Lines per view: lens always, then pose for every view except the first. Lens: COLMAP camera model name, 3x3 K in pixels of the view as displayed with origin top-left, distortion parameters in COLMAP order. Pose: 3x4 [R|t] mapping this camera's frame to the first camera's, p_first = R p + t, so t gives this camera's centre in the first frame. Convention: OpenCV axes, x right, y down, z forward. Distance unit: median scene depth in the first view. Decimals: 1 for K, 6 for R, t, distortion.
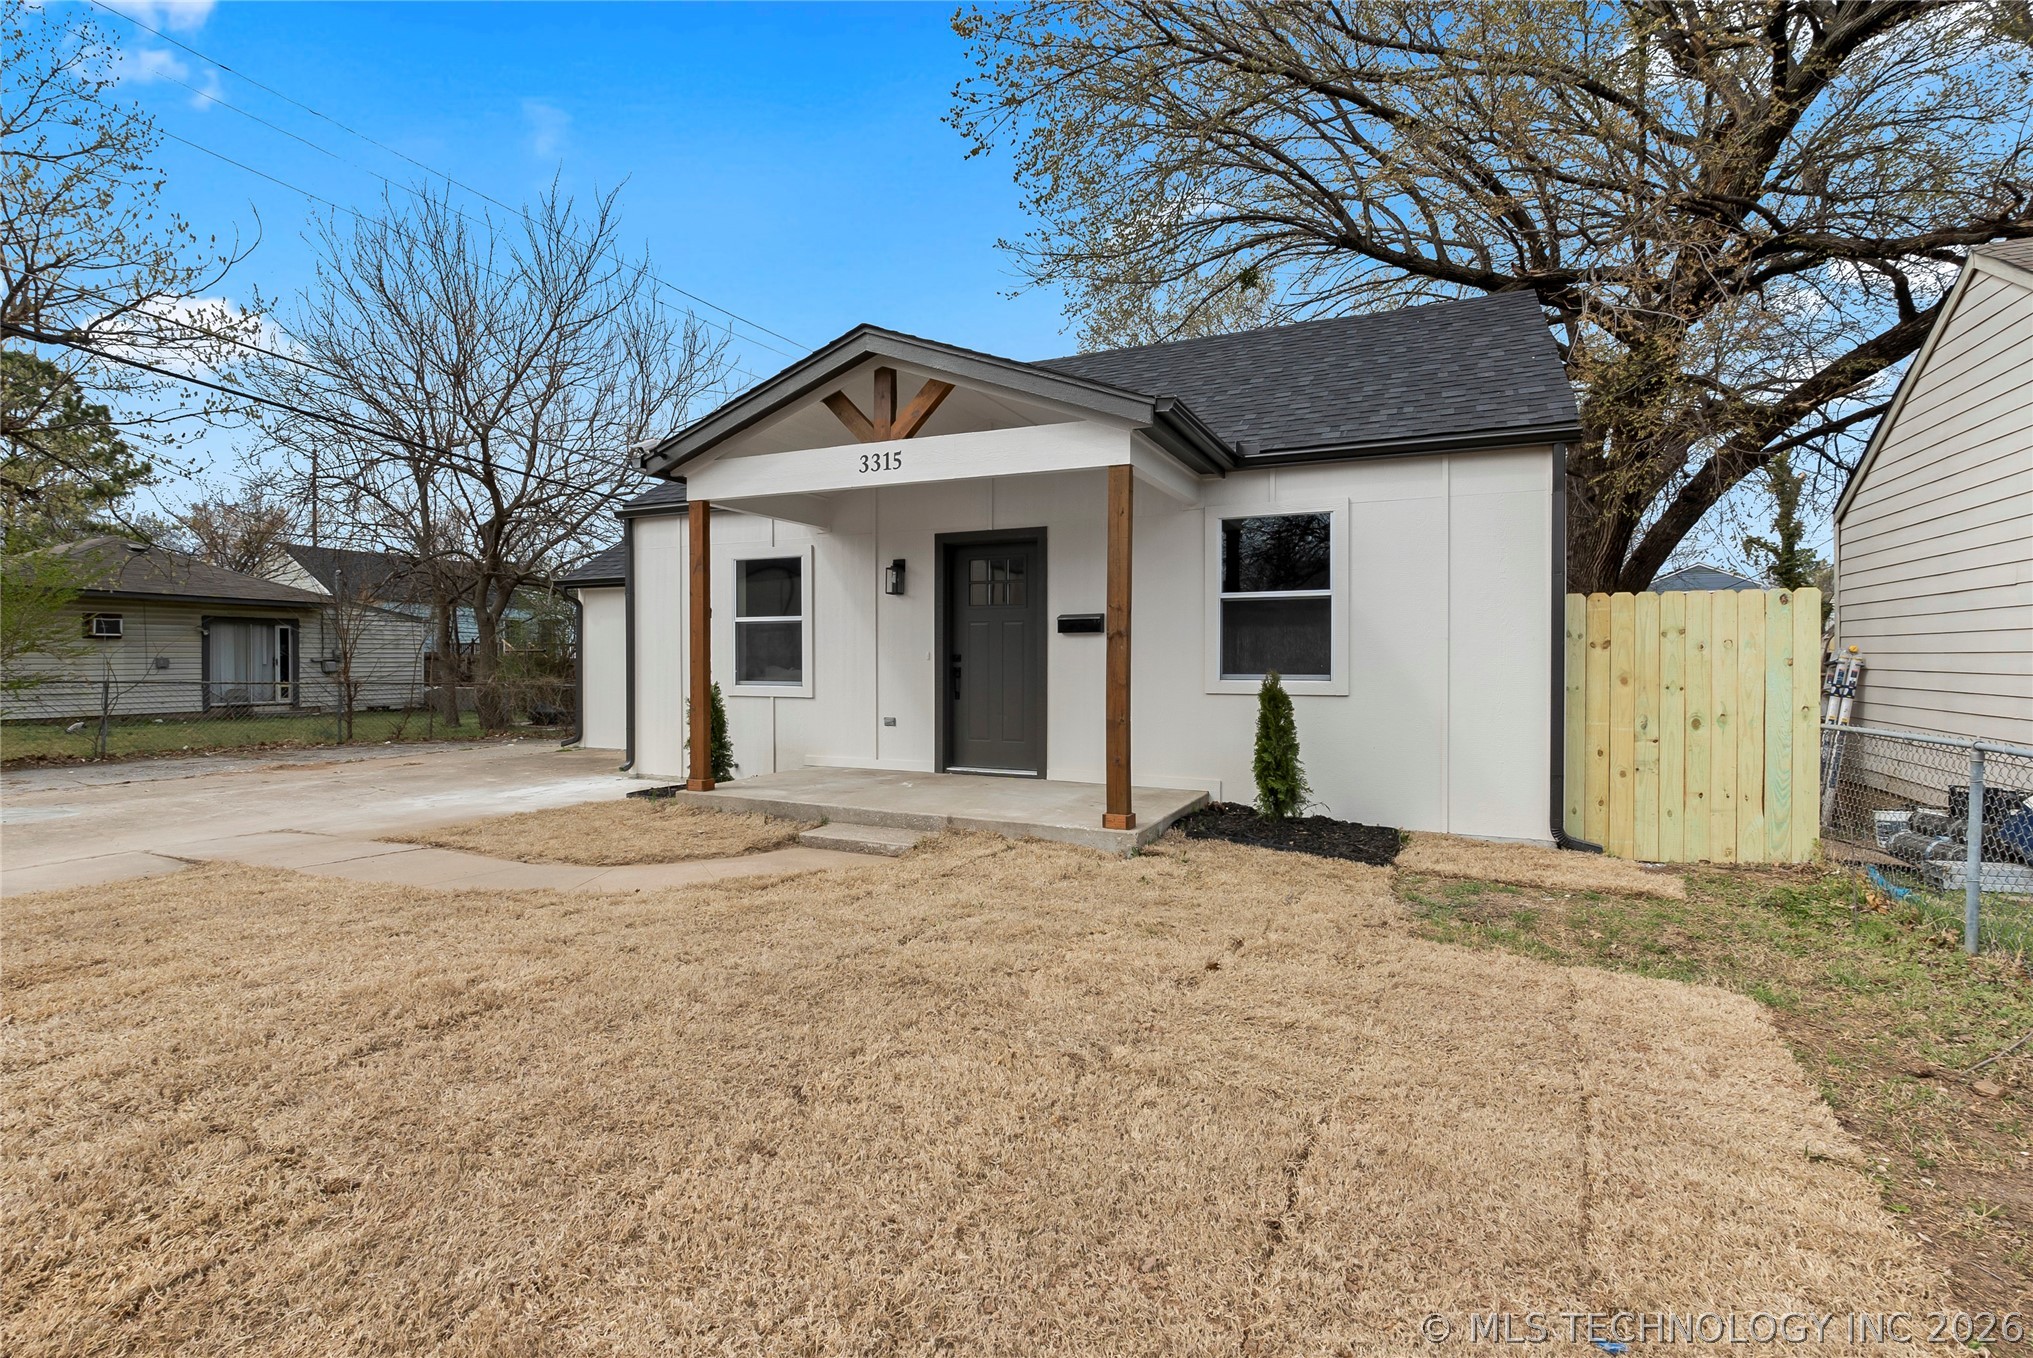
lens RADIAL K [[929.7, 0, 1014.5], [0, 929.7, 662.2], [0, 0, 1]] dist [-0.002625, -0.000410]
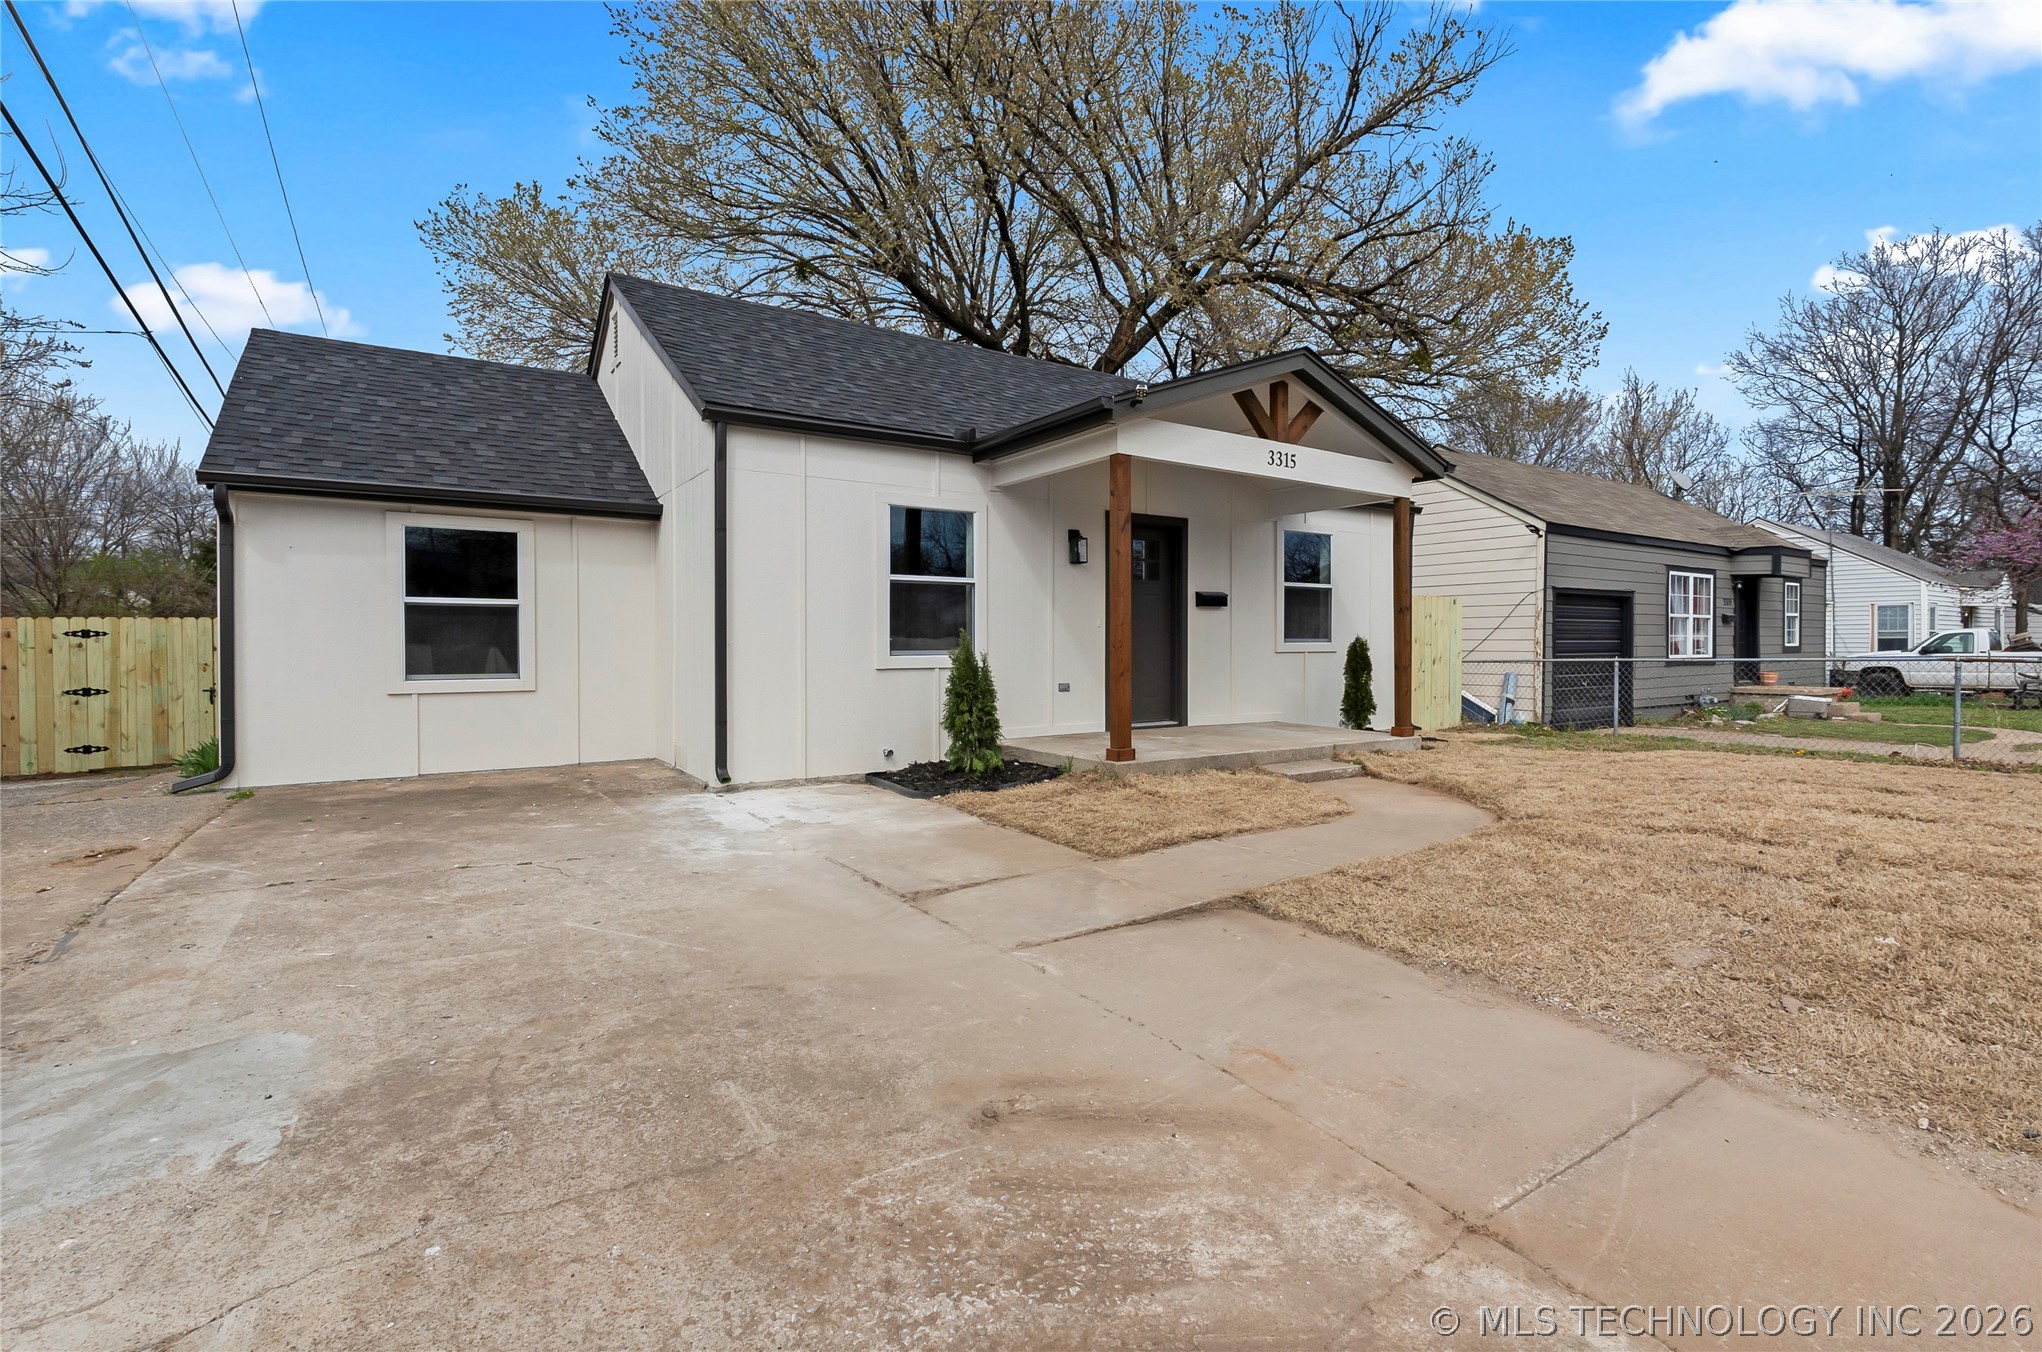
lens RADIAL K [[924.7, 0, 1028.6], [0, 924.7, 642.1], [0, 0, 1]] dist [0.001511, 0.000068]
pose [[0.520429, 0.000400, 0.853905, -1.303119], [0.006238, 0.999971, -0.004270, 0.023254], [-0.853882, 0.007549, 0.520411, 0.644314]]
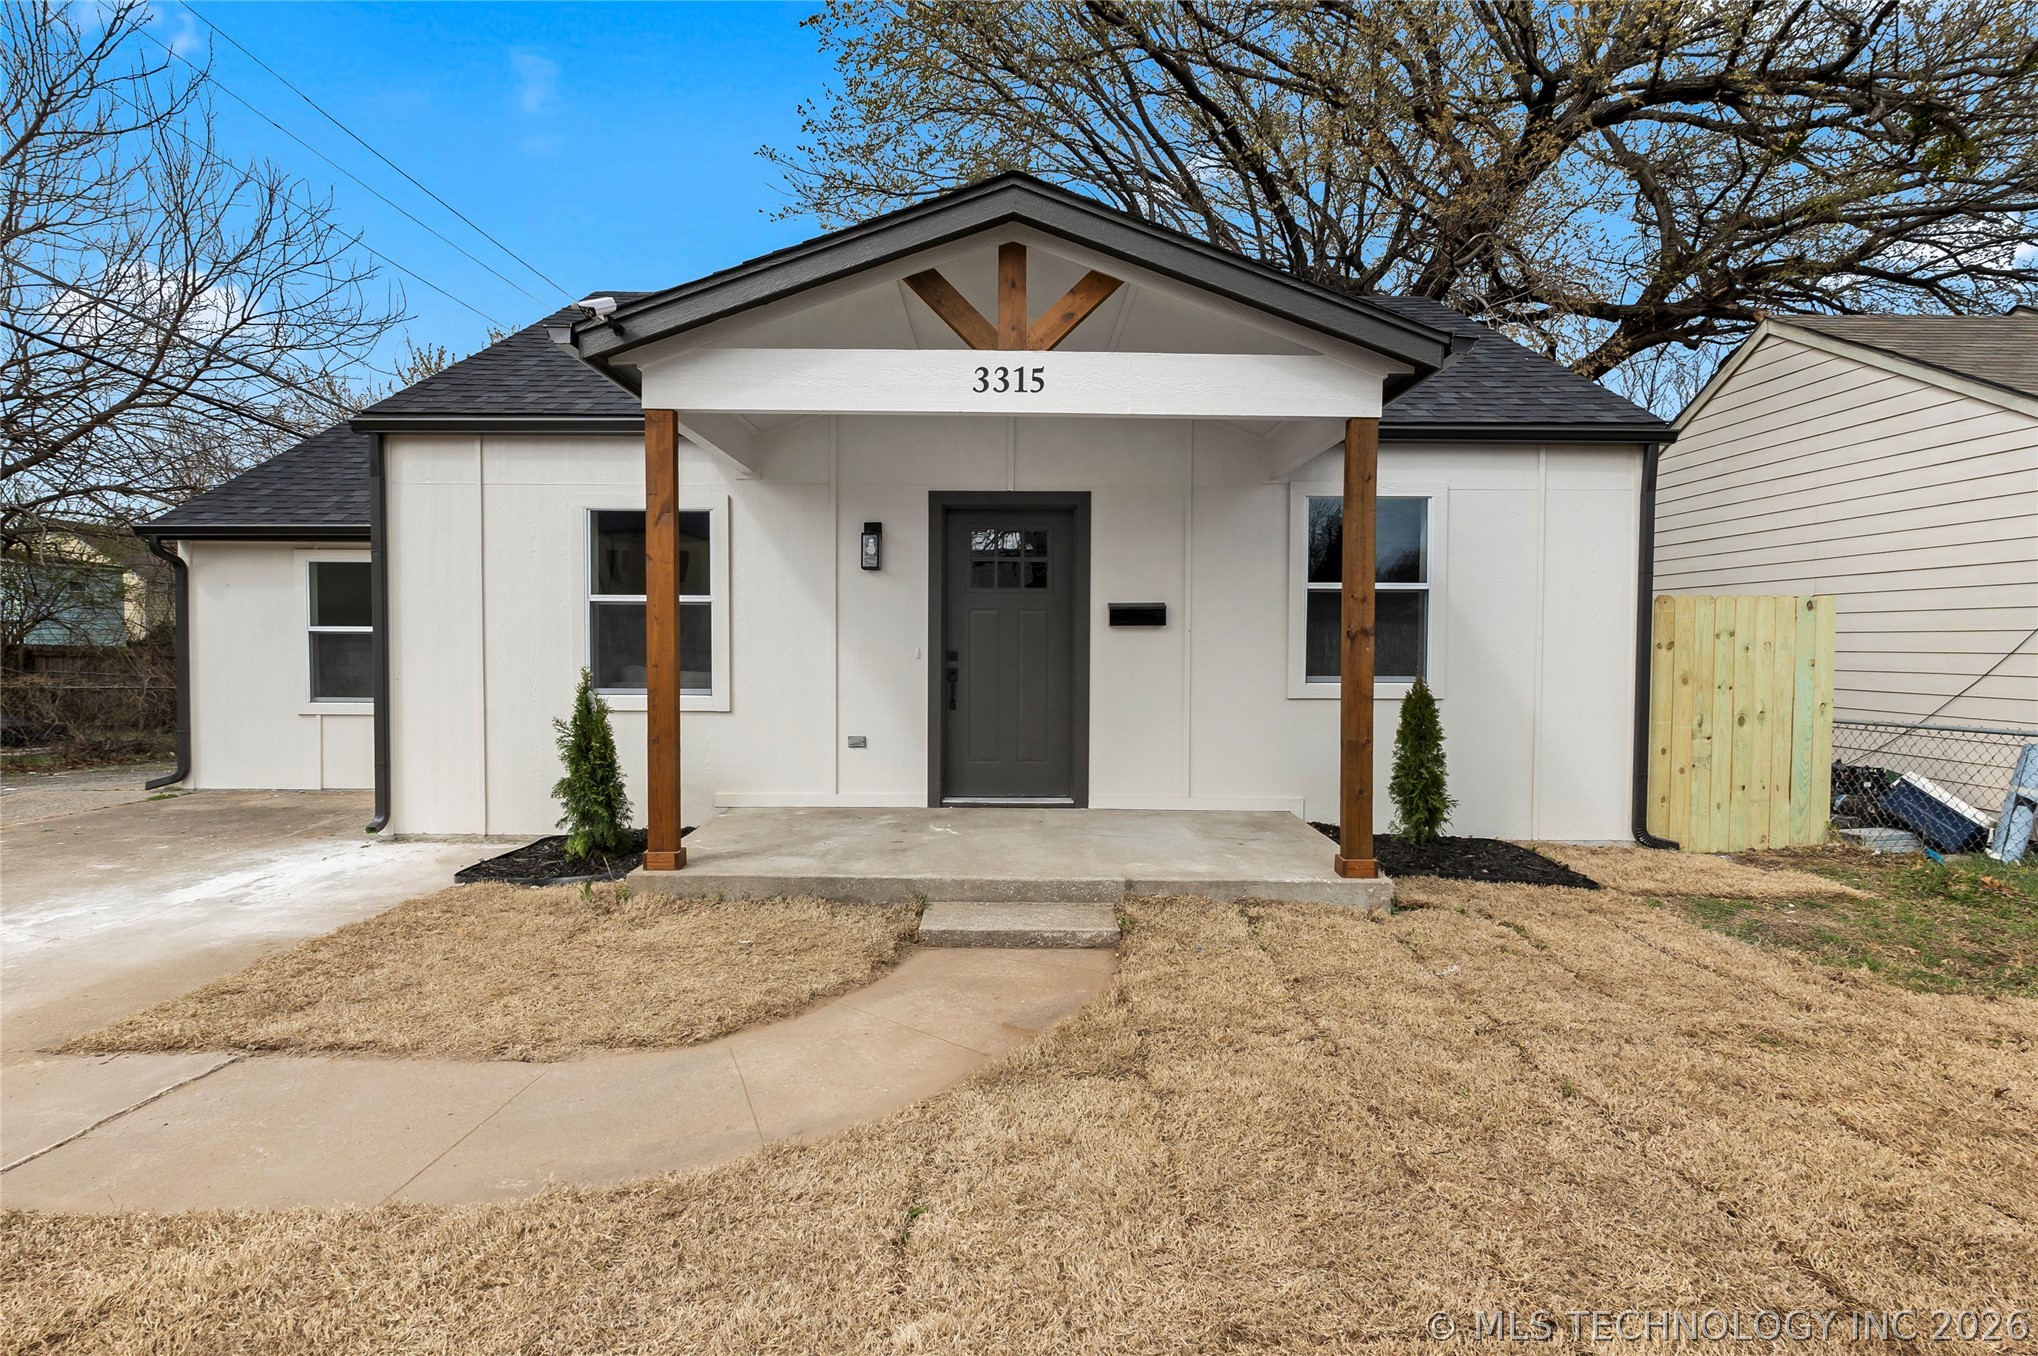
lens RADIAL K [[932.0, 0, 1017.0], [0, 932.0, 661.2], [0, 0, 1]] dist [-0.002625, -0.000410]
pose [[0.905832, -0.004440, 0.423614, -0.425362], [-0.002473, 0.999873, 0.015768, -0.015173], [-0.423630, -0.015331, 0.905706, 0.353282]]
